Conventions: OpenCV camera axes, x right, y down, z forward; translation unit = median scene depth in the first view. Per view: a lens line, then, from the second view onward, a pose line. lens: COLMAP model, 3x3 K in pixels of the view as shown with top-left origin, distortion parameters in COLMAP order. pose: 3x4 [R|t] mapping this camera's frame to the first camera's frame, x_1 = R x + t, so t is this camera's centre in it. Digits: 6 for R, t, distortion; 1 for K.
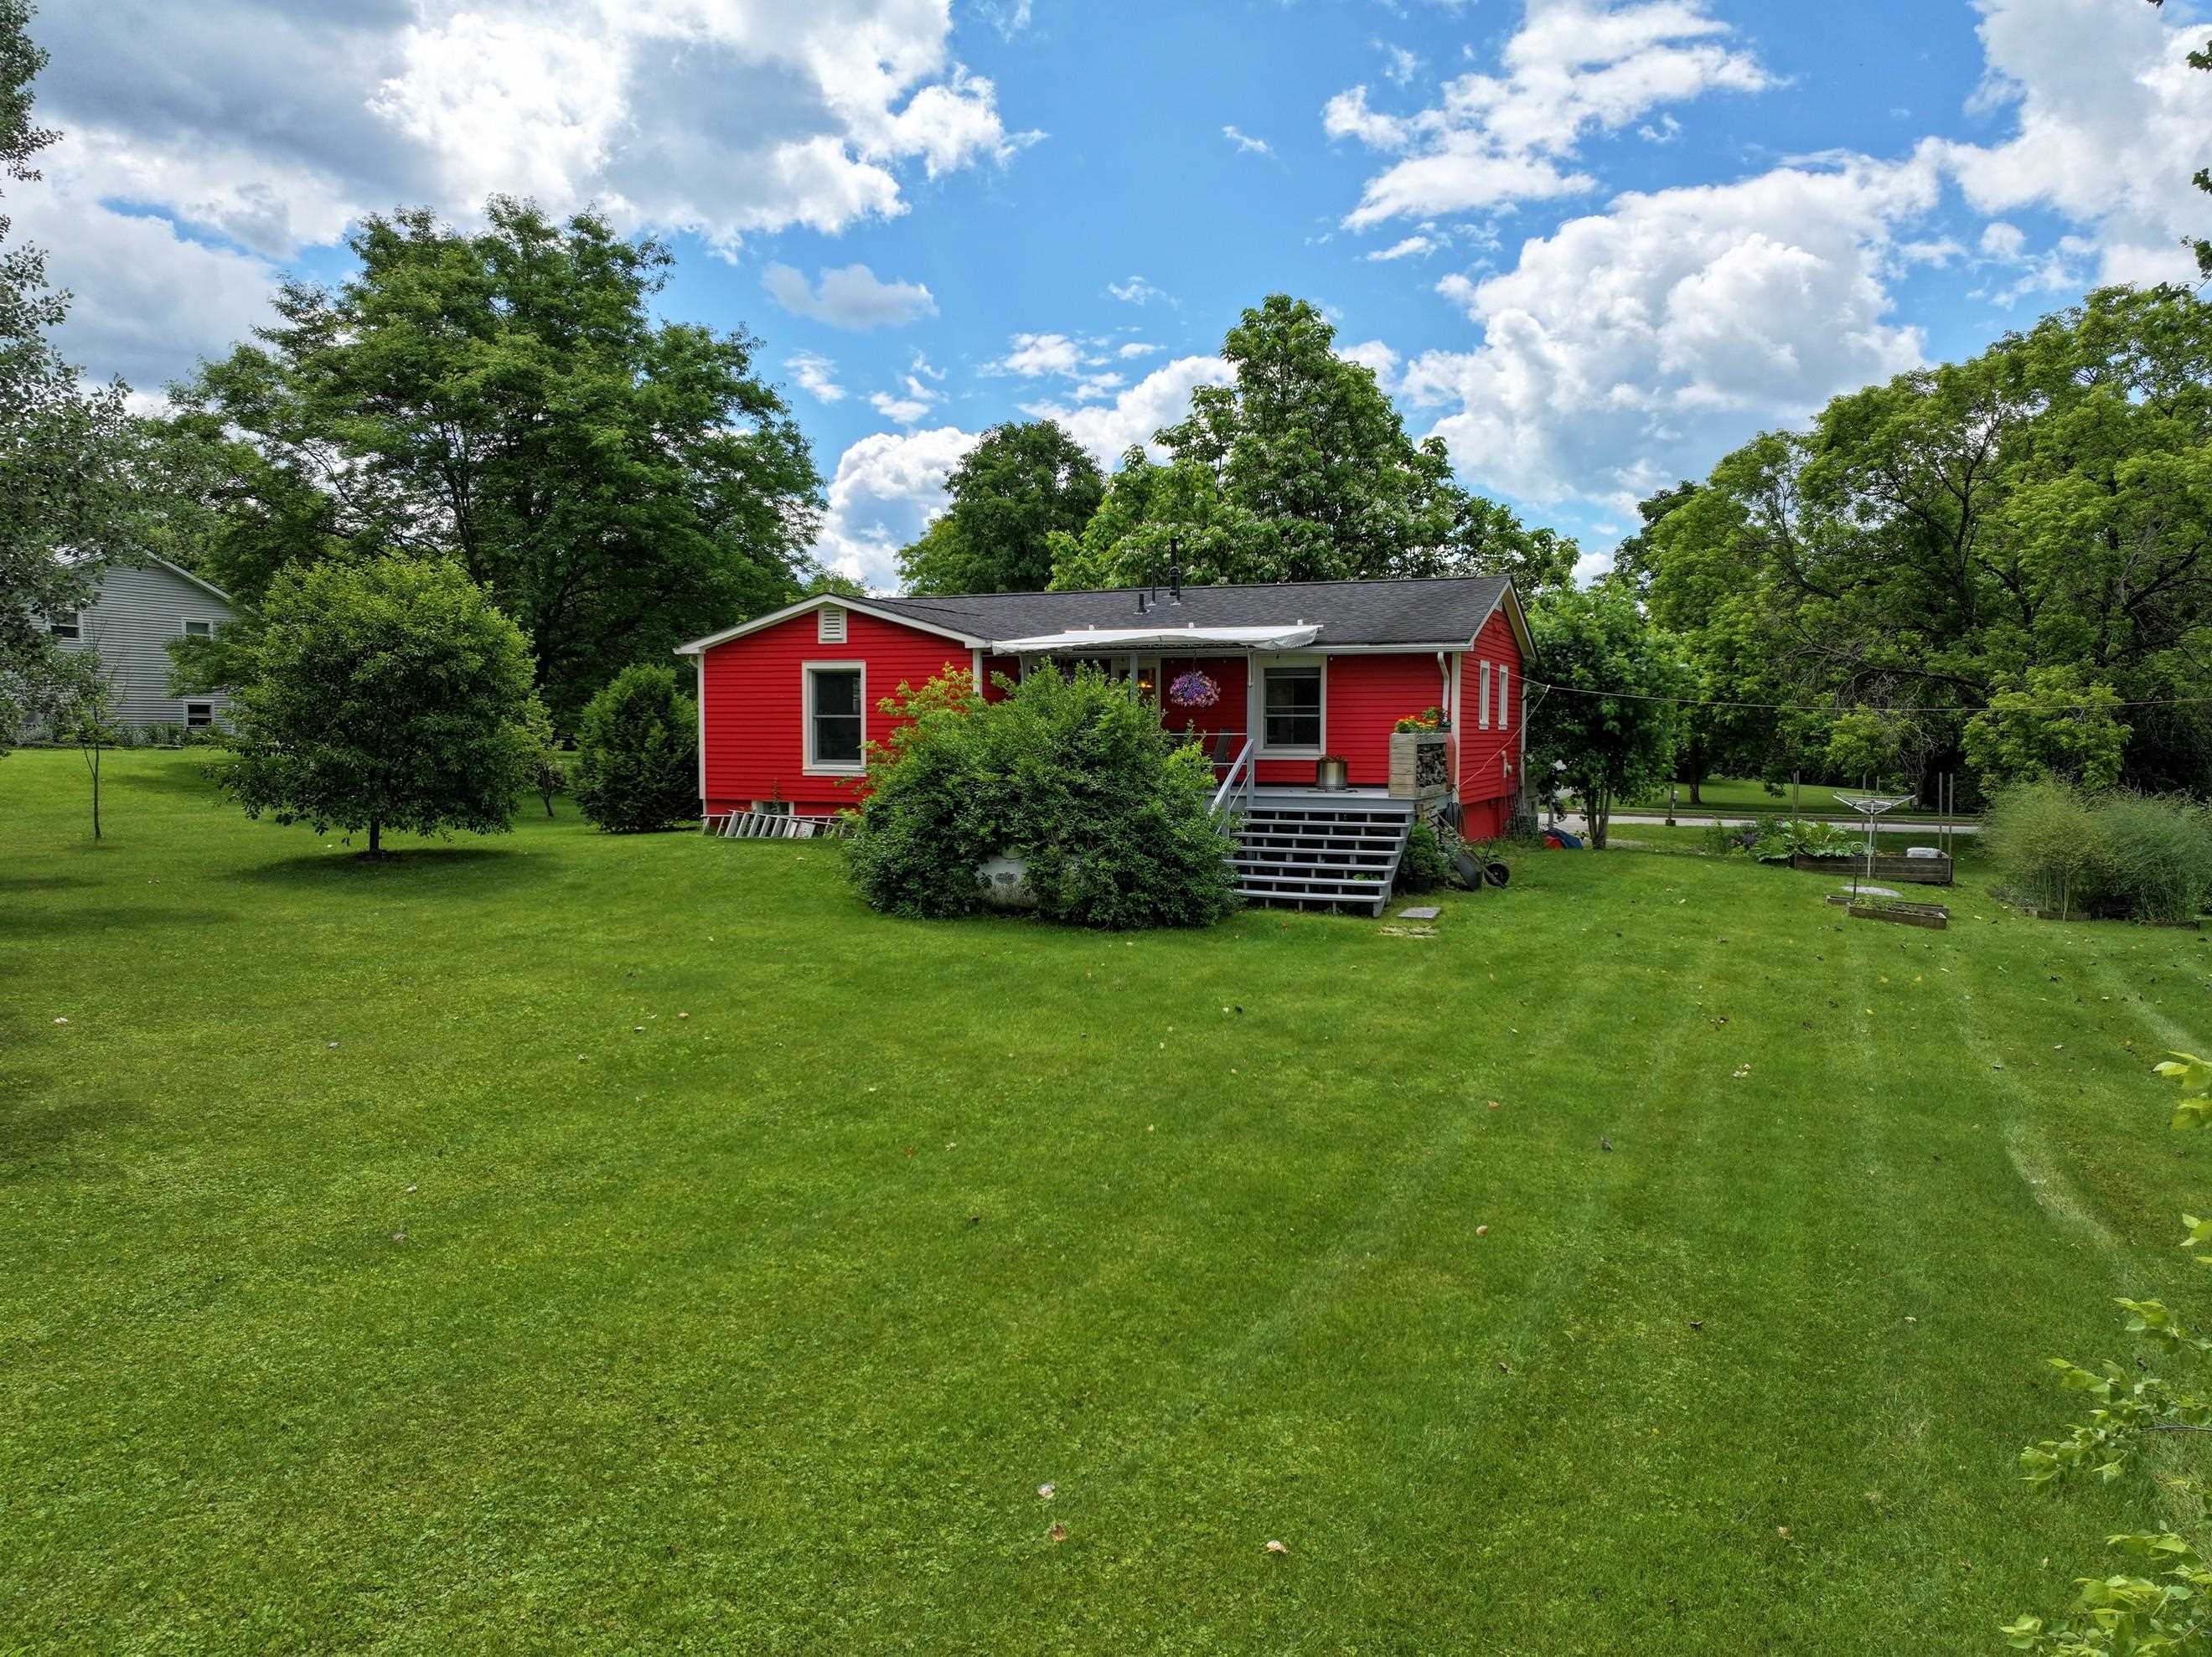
lens RADIAL K [[1549.6, 0, 1110.1], [0, 1549.6, 822.1], [0, 0, 1]] dist [0.002651, 0.007901]
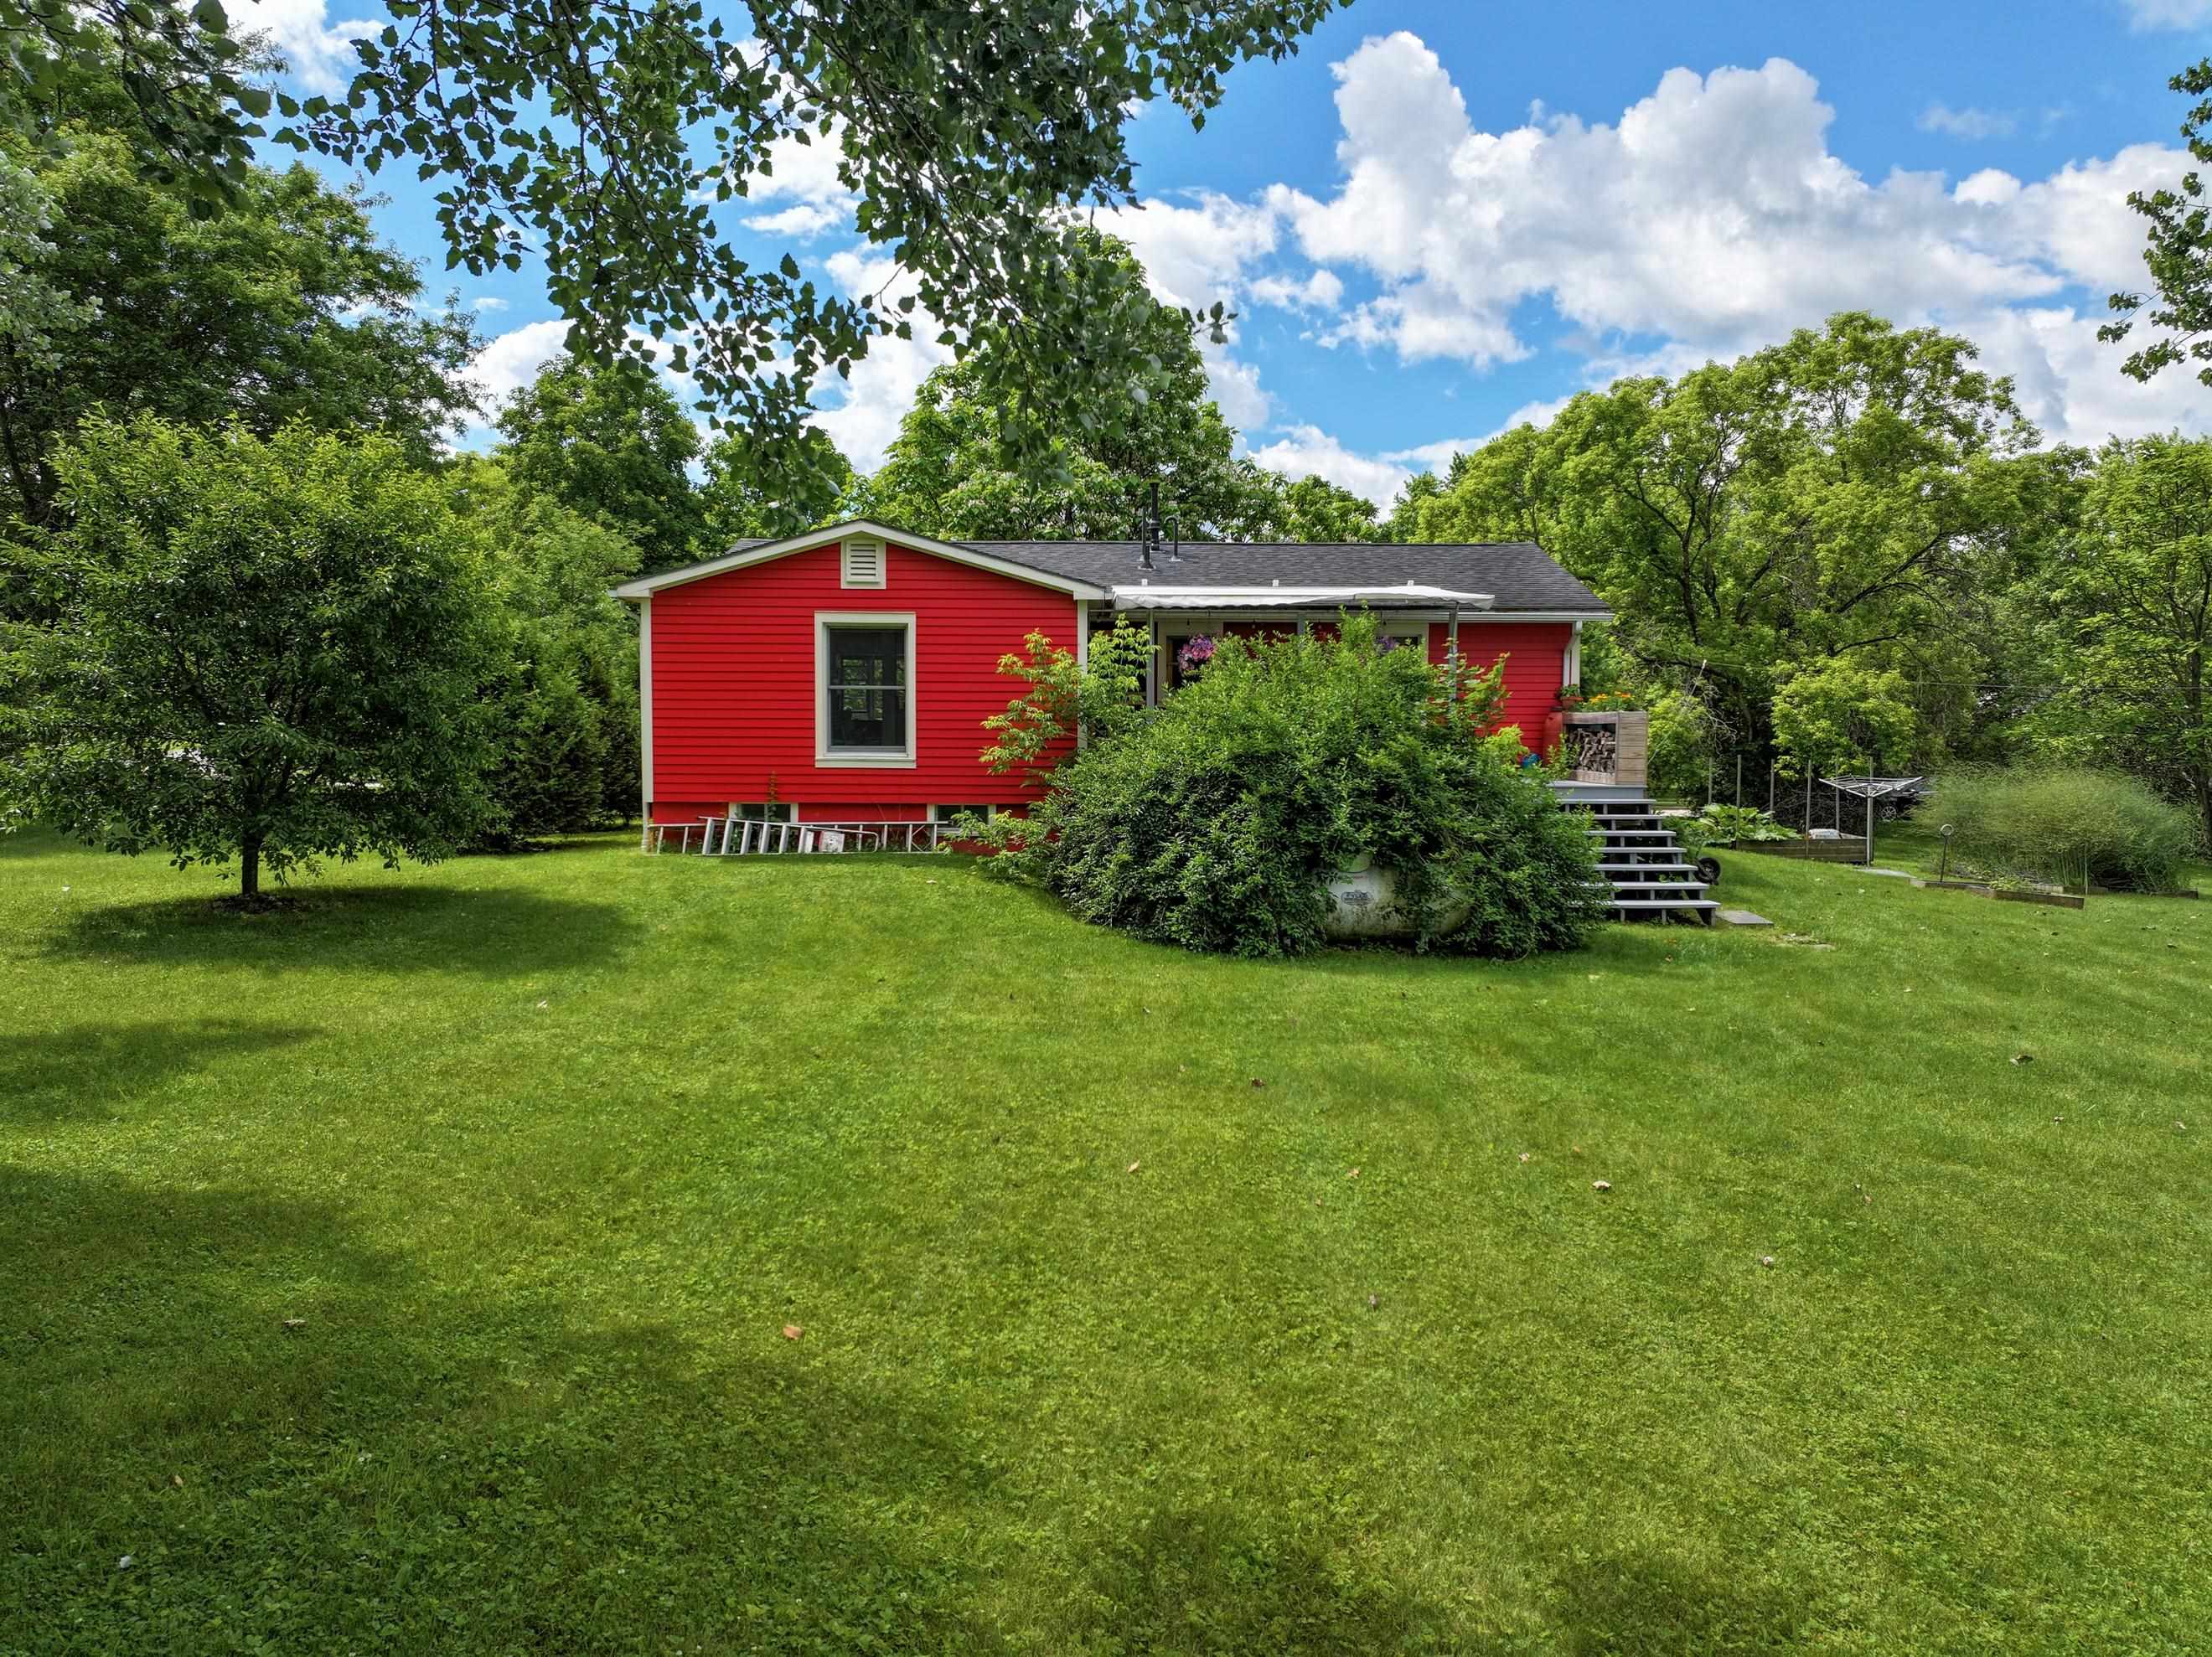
lens RADIAL K [[1549.6, 0, 1088.3], [0, 1549.6, 837.2], [0, 0, 1]] dist [0.002651, 0.007901]
pose [[0.918435, -0.026541, 0.394682, -0.303215], [0.020710, 0.999604, 0.019027, -0.006822], [-0.395030, -0.009301, 0.918621, 0.223347]]
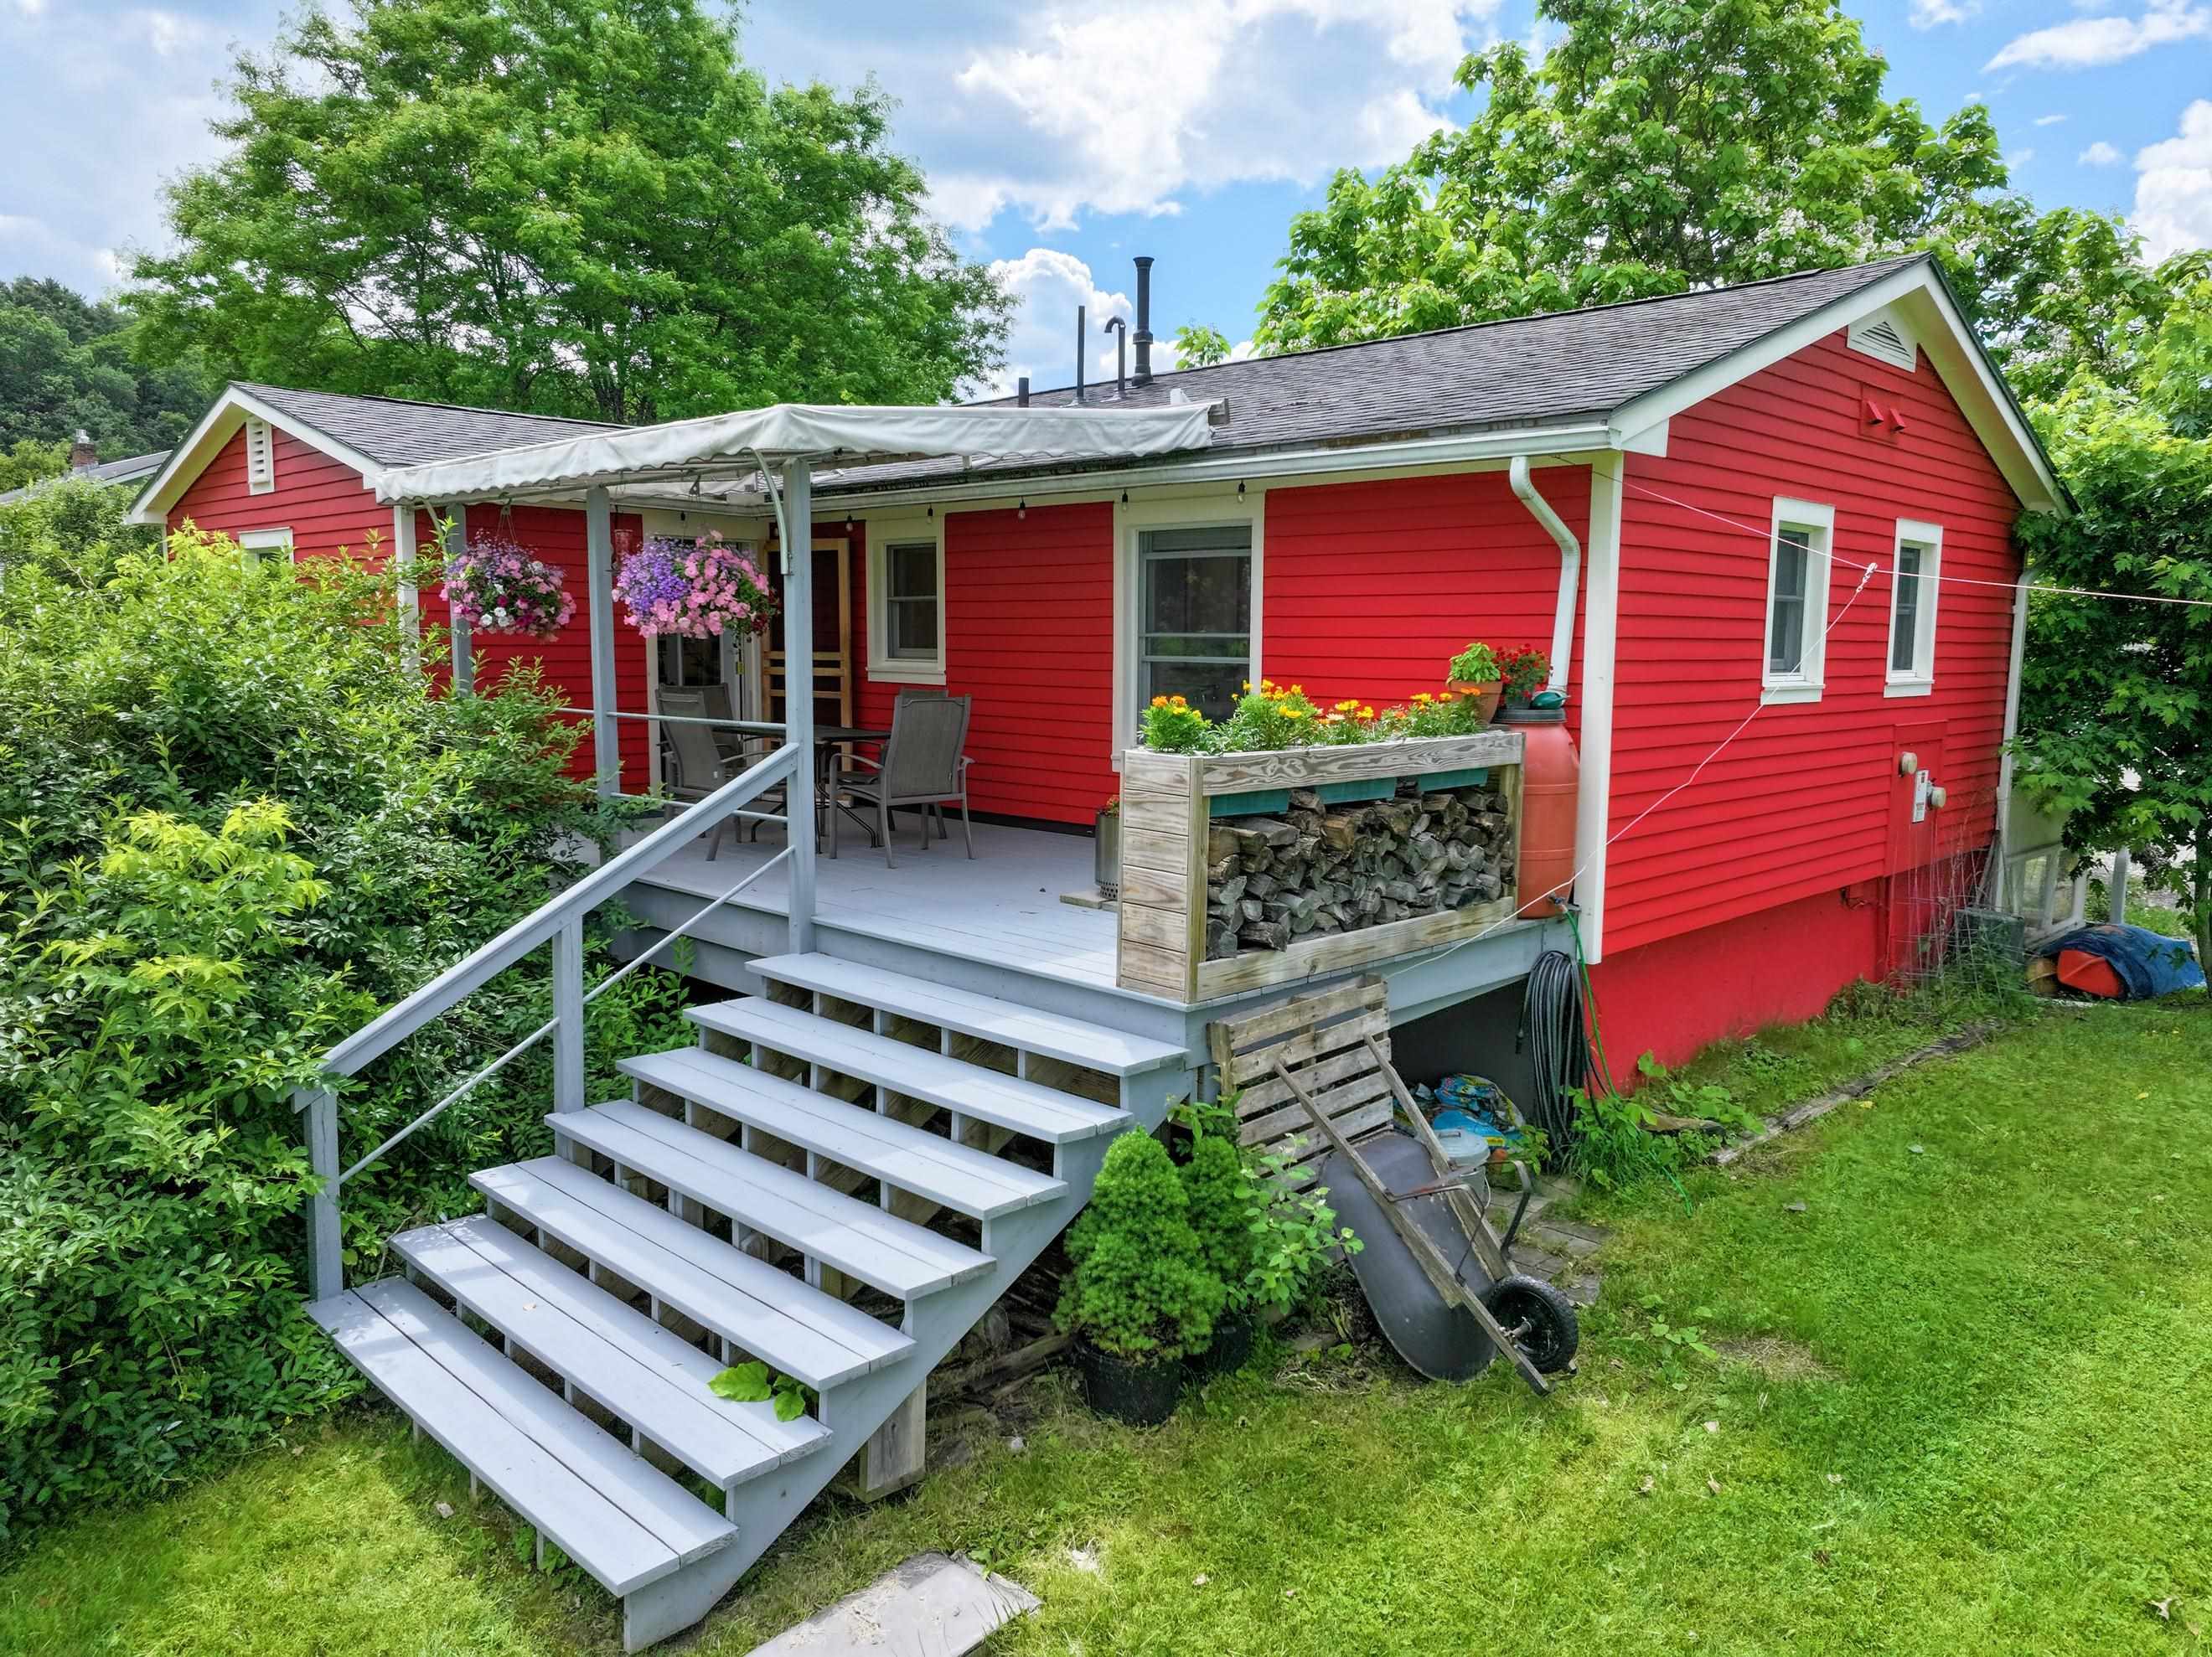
lens RADIAL K [[1549.6, 0, 1103.3], [0, 1549.6, 816.5], [0, 0, 1]] dist [0.002651, 0.007901]
pose [[0.927378, 0.050401, -0.370715, 0.193613], [-0.029700, 0.997675, 0.061342, -0.043722], [0.372944, -0.045877, 0.926719, 0.525683]]
